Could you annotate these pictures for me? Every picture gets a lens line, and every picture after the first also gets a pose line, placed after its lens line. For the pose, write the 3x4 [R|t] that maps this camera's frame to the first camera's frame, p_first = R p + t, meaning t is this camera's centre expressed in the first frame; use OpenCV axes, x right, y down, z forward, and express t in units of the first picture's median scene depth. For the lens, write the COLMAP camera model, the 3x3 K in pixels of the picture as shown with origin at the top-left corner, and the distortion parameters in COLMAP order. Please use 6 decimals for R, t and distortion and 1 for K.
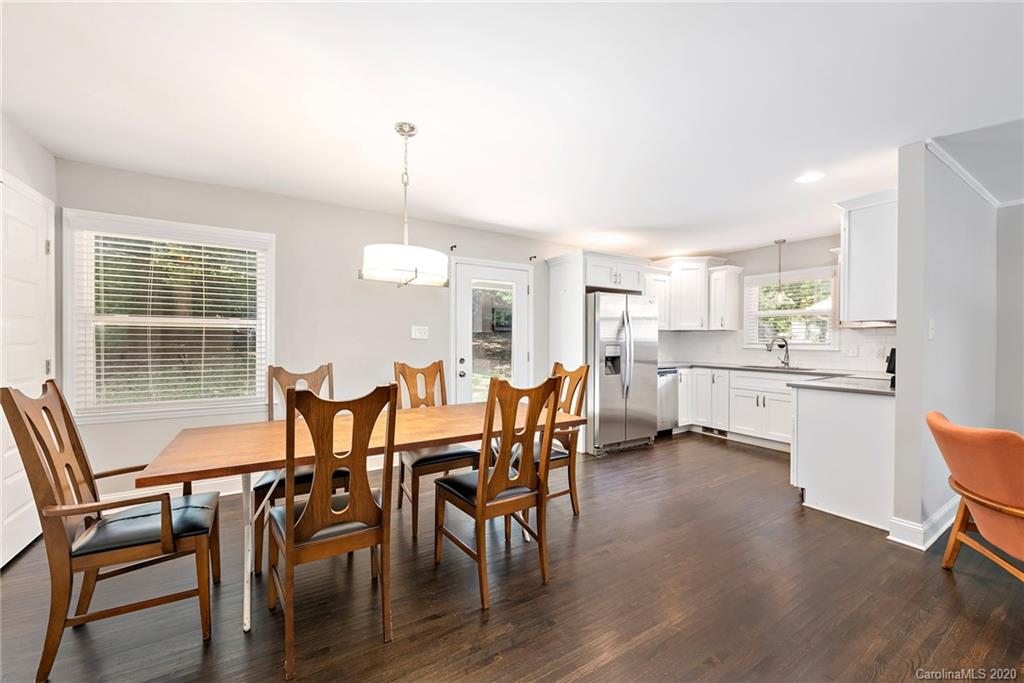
lens RADIAL K [[396.1, 0, 512.0], [0, 396.1, 341.5], [0, 0, 1]] dist [0.000424, 0.000561]
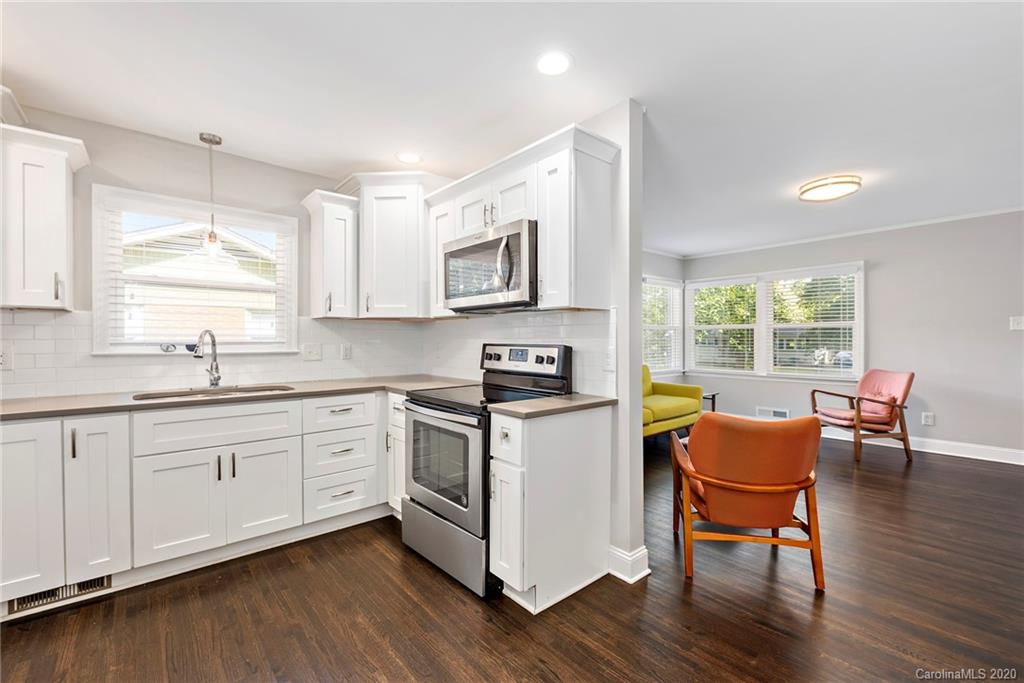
lens RADIAL K [[440.8, 0, 512.0], [0, 440.8, 341.5], [0, 0, 1]] dist [0.001549, 0.000288]
pose [[-0.155833, -0.013247, 0.987695, 0.104501], [0.009384, 0.999845, 0.014890, -0.000487], [-0.987739, 0.011589, -0.155685, 1.141513]]
